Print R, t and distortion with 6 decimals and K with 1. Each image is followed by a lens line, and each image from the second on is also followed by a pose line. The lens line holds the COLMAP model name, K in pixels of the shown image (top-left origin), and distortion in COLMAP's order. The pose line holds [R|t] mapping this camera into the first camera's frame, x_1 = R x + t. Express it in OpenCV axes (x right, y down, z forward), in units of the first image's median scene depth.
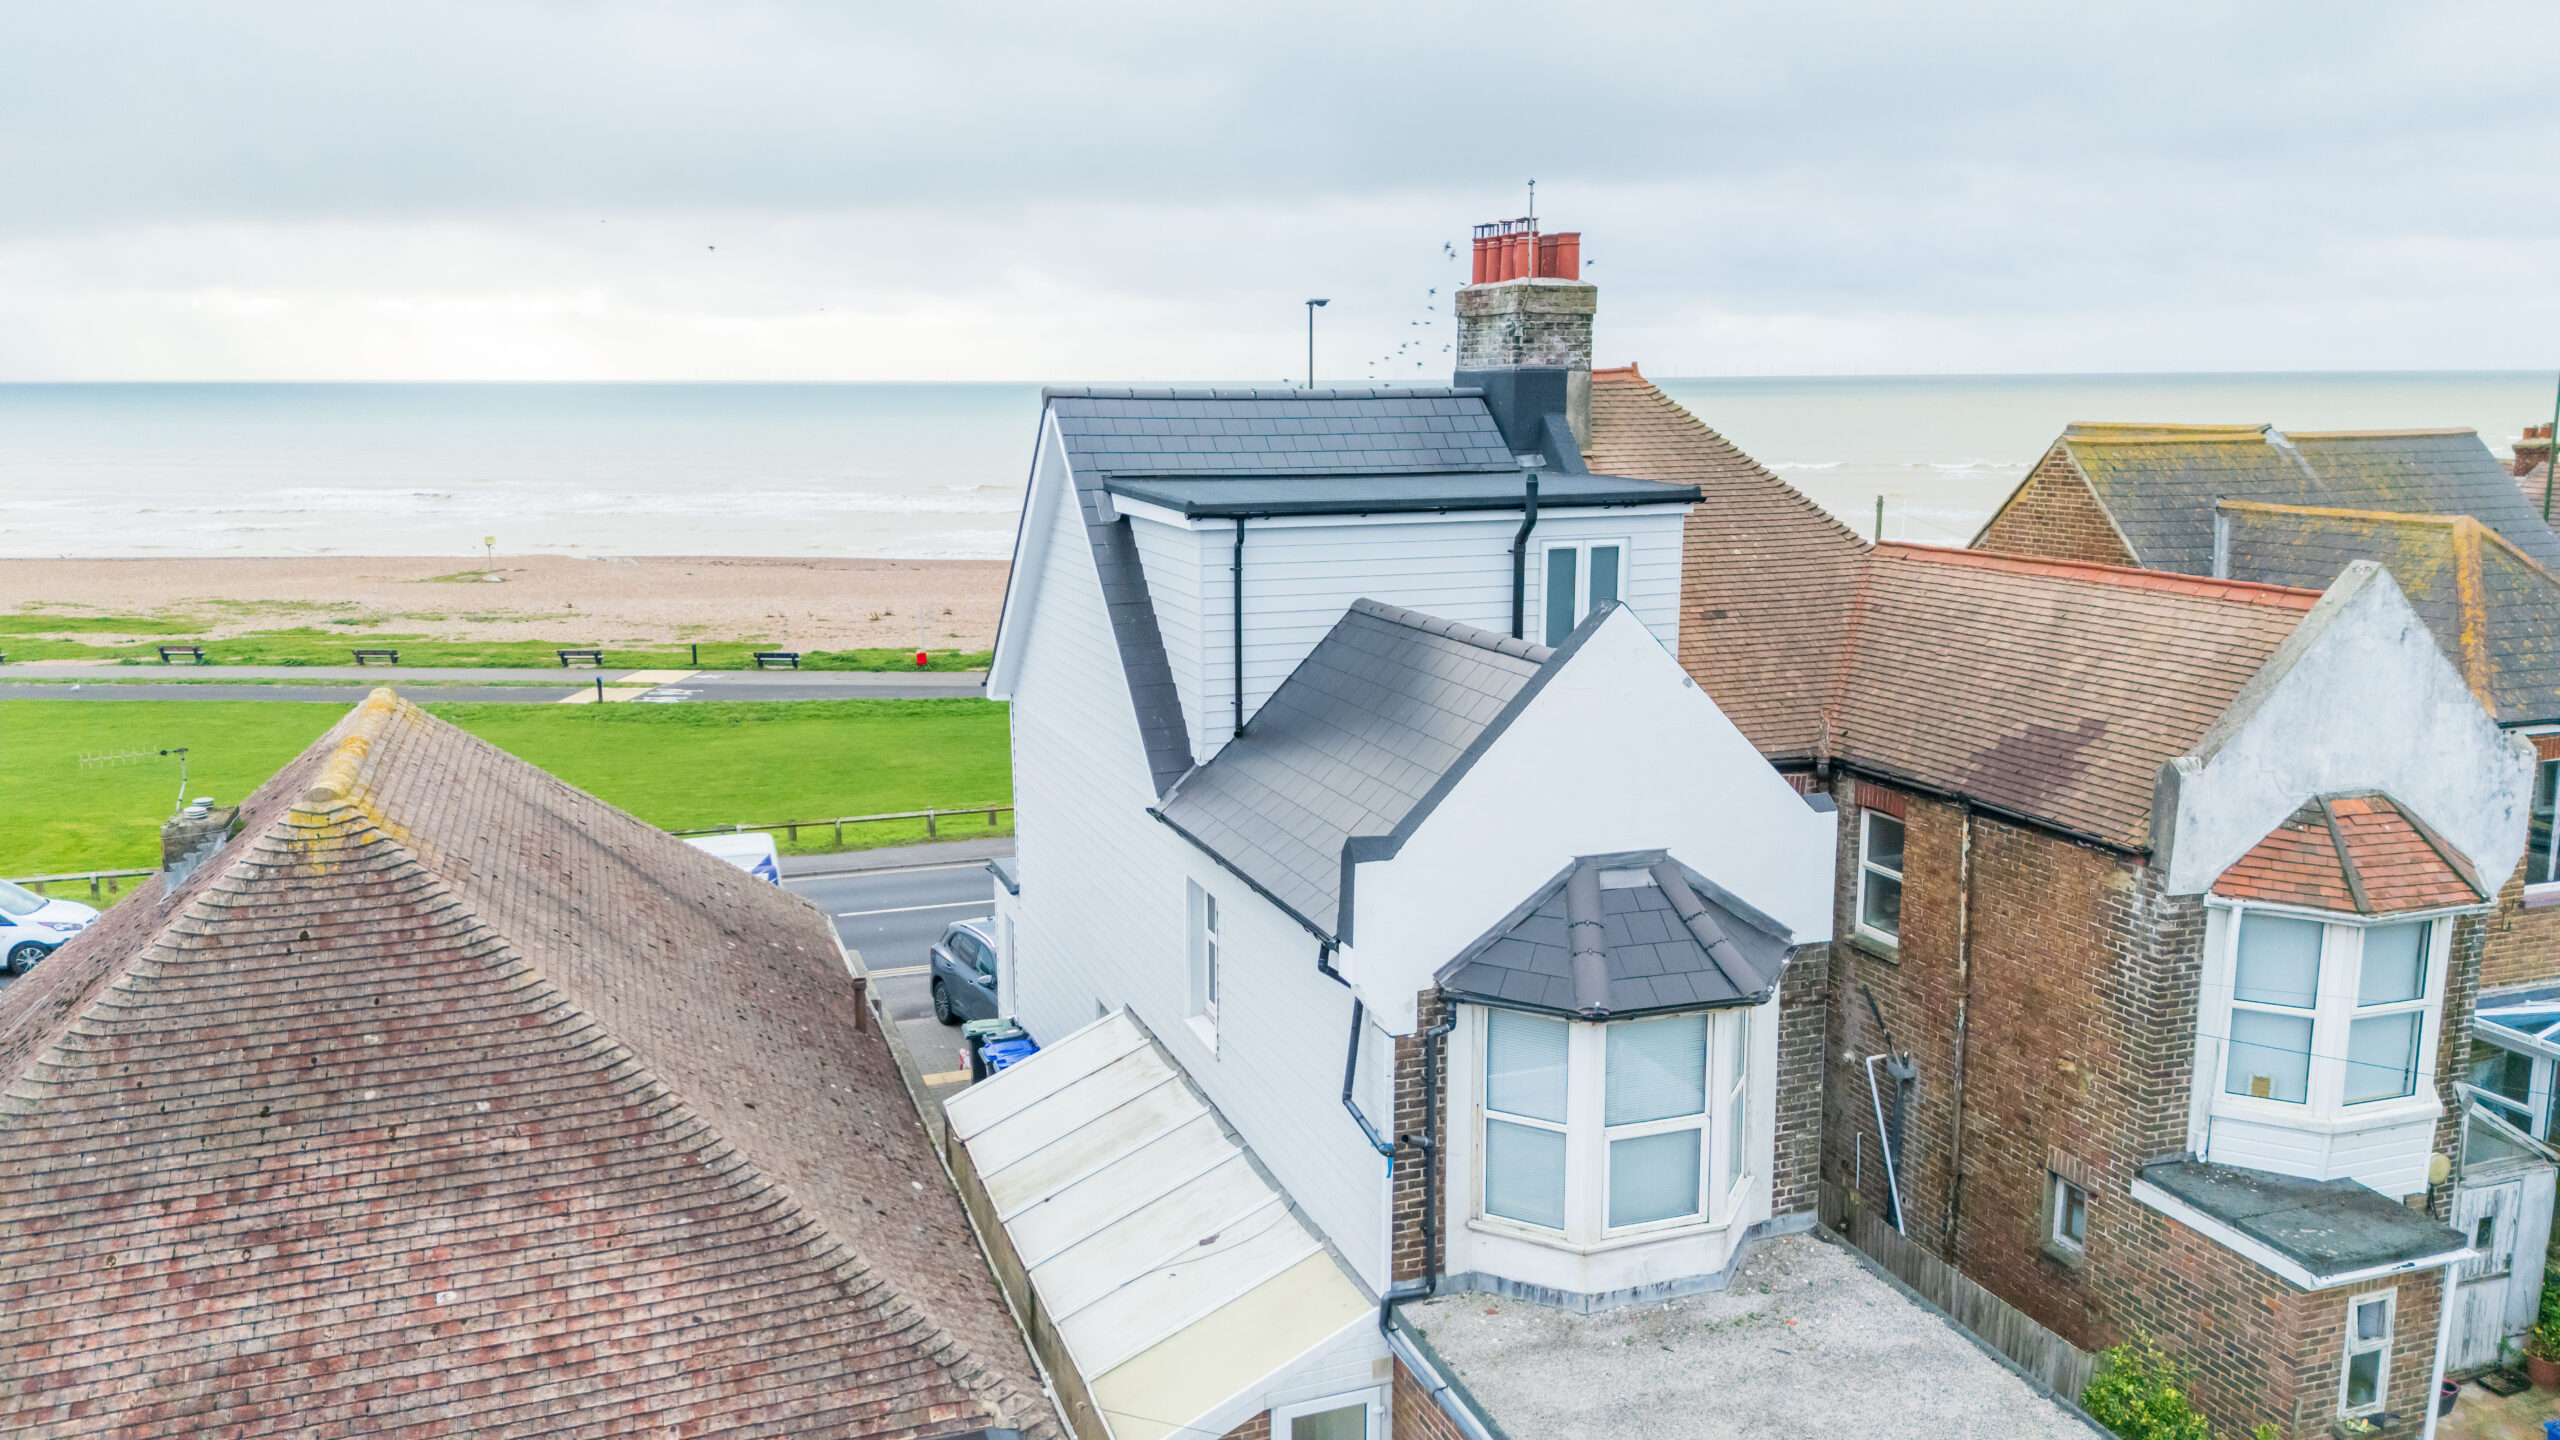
lens RADIAL K [[1874.7, 0, 1283.8], [0, 1874.7, 727.1], [0, 0, 1]] dist [0.088589, -0.088625]
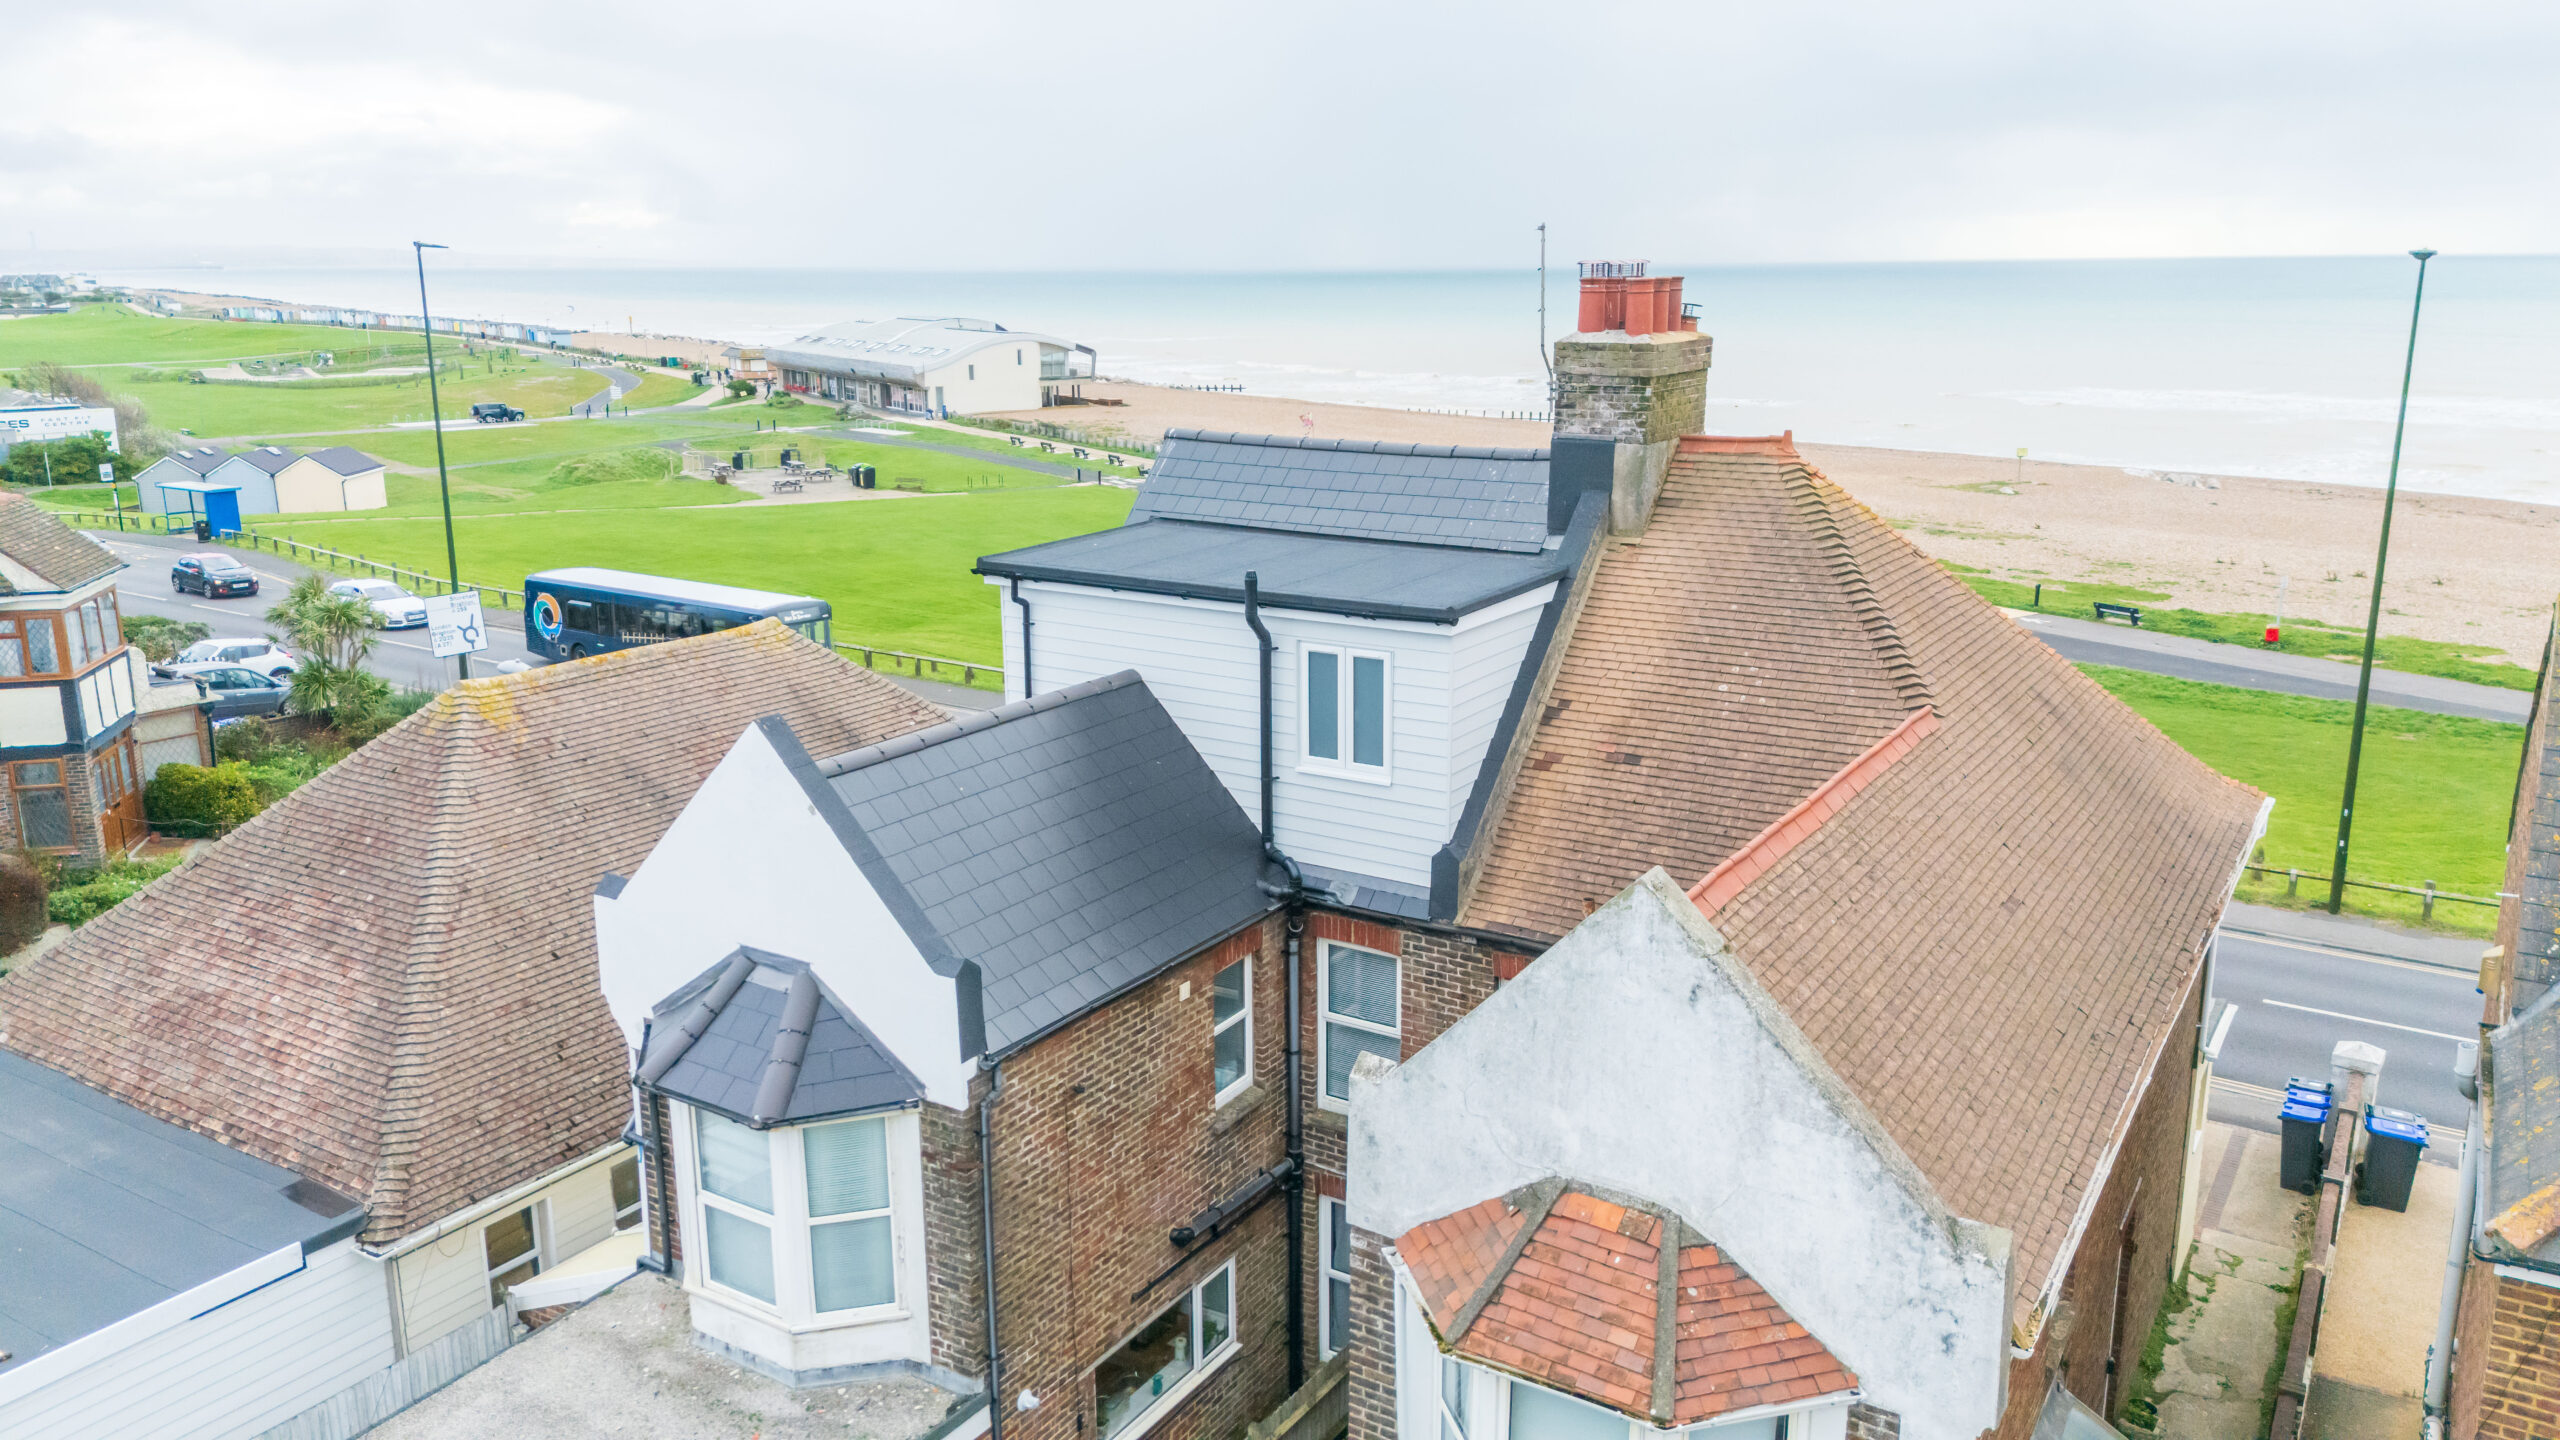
lens RADIAL K [[1874.7, 0, 1283.8], [0, 1874.7, 727.1], [0, 0, 1]] dist [0.088589, -0.088625]
pose [[0.607450, 0.191187, -0.771007, 0.983480], [-0.143256, 0.981056, 0.130407, -0.203443], [0.781334, 0.031235, 0.623331, 0.478477]]
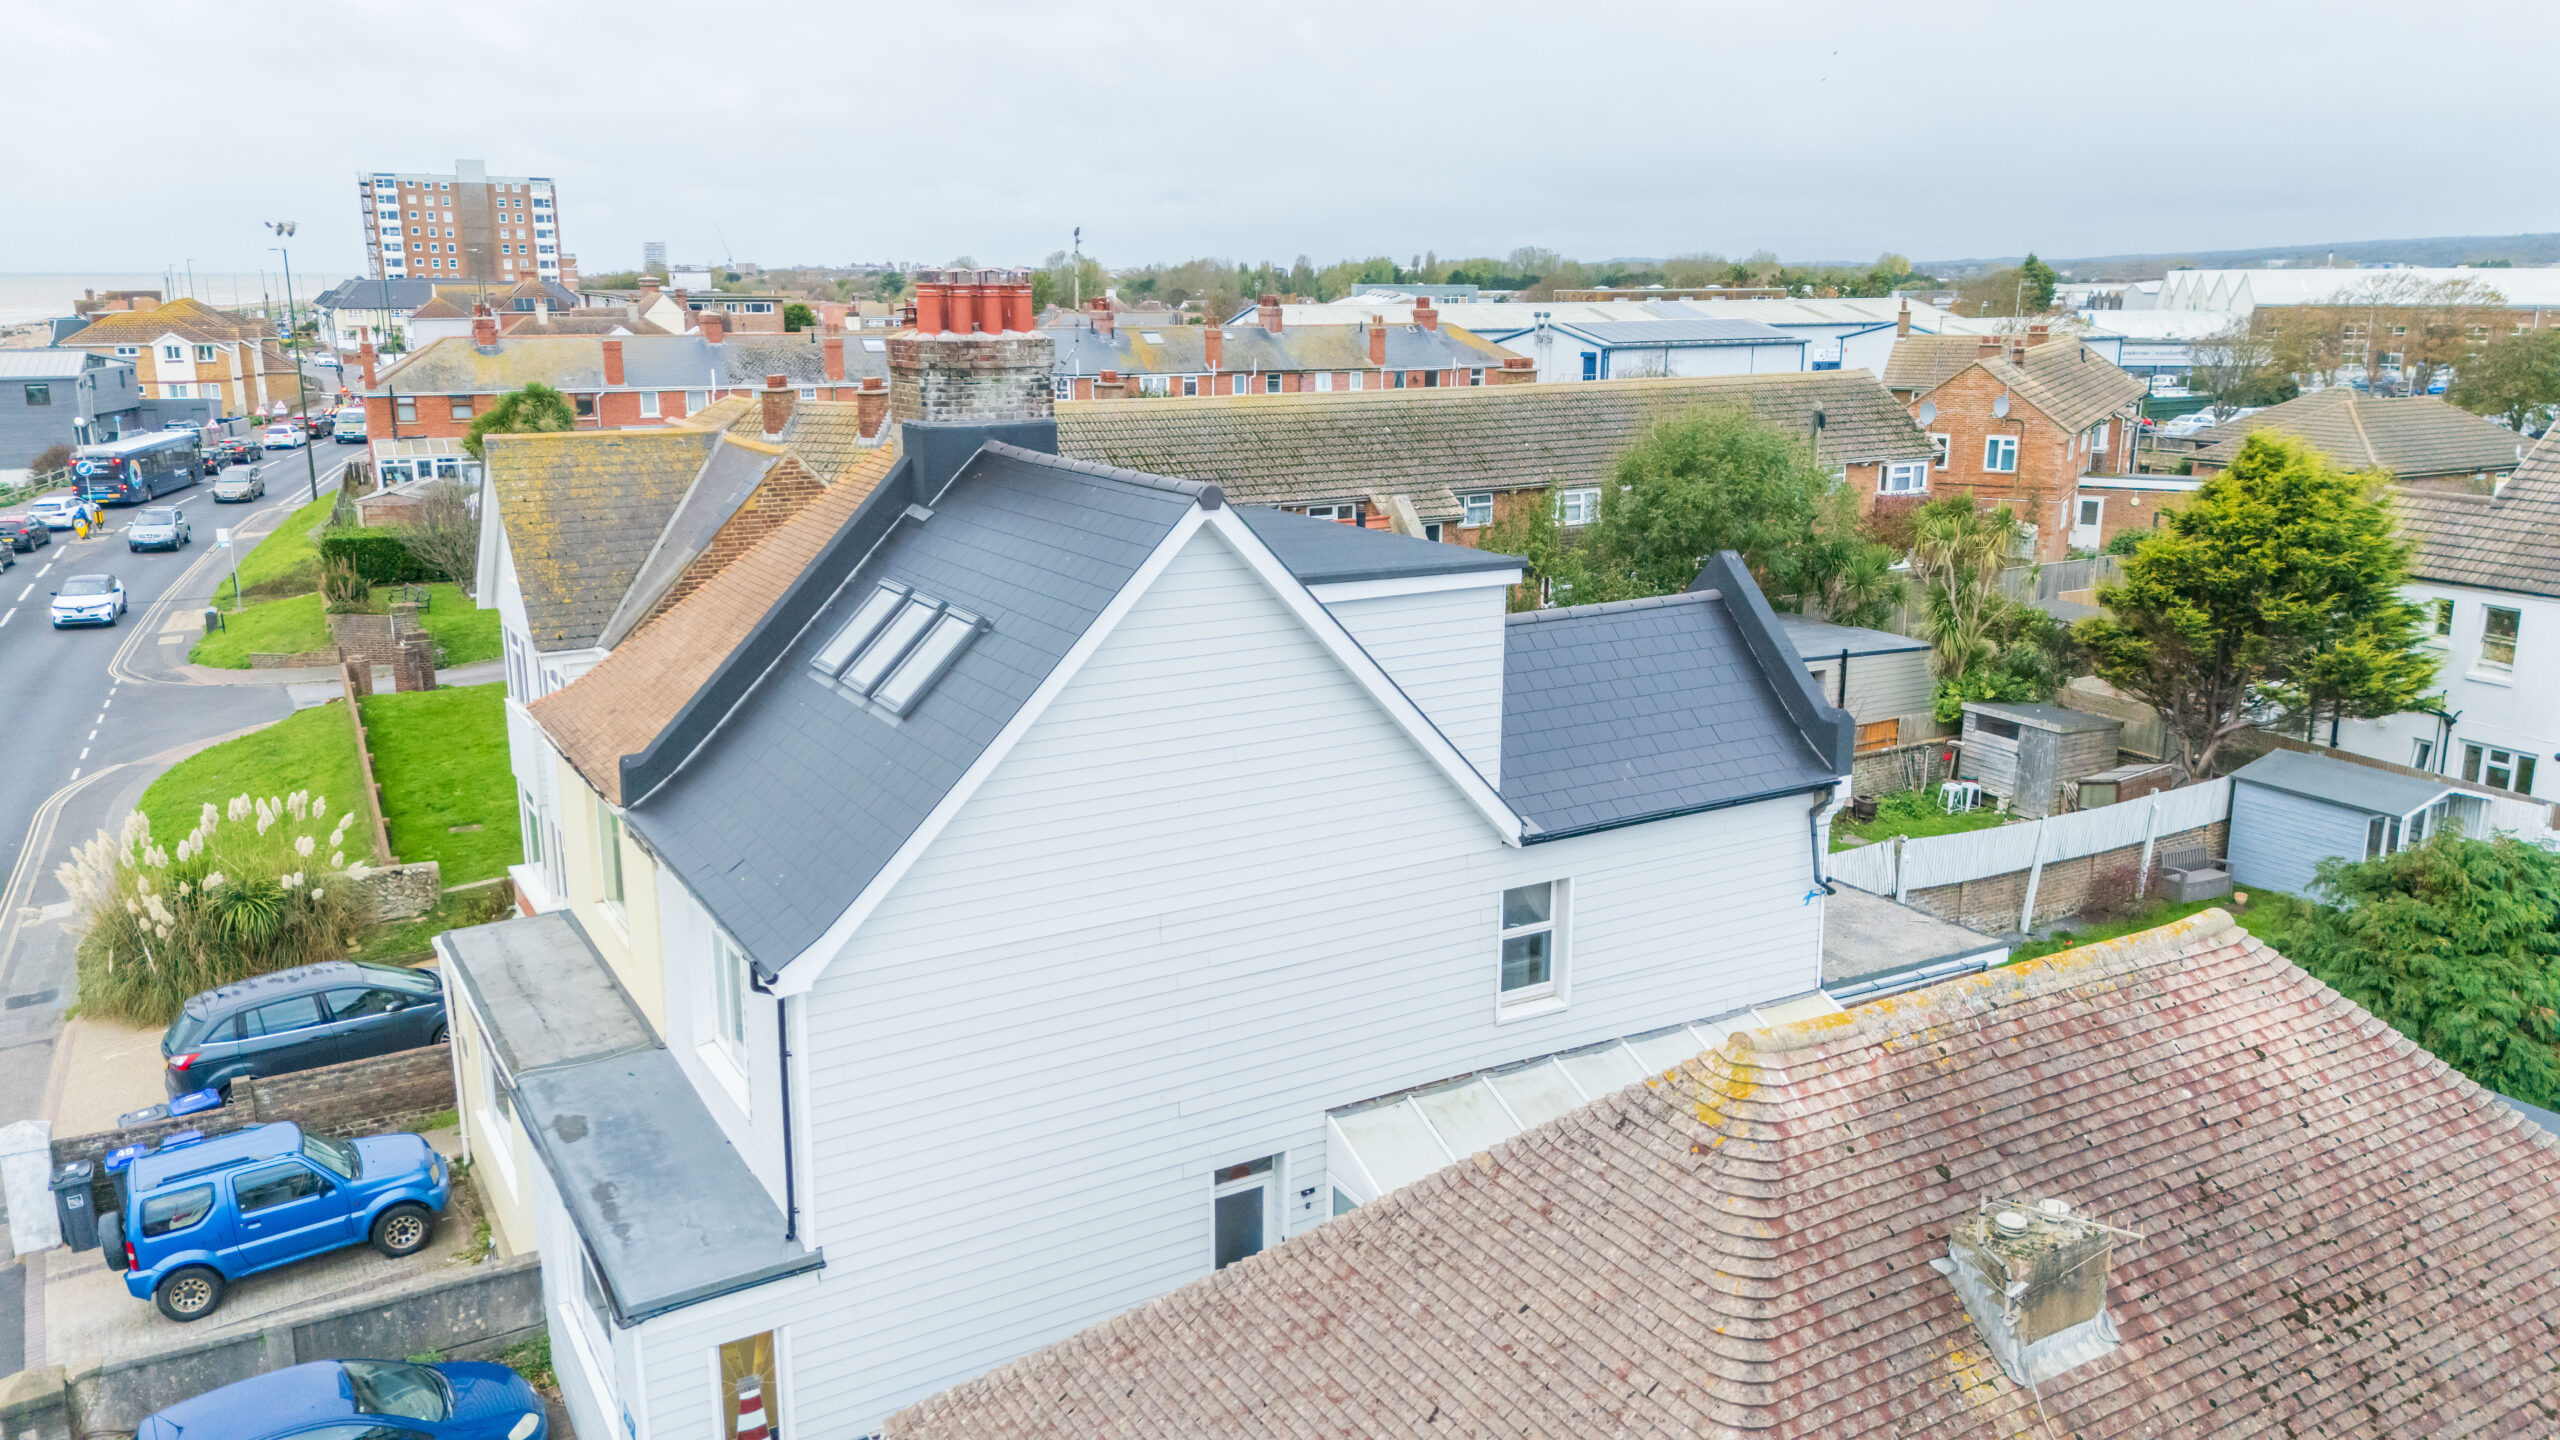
lens RADIAL K [[1874.7, 0, 1283.8], [0, 1874.7, 727.1], [0, 0, 1]] dist [0.088589, -0.088625]
pose [[-0.181936, -0.226649, 0.956833, -1.187790], [0.180186, 0.948912, 0.259034, -0.361174], [-0.966660, 0.219536, -0.131802, 1.385064]]
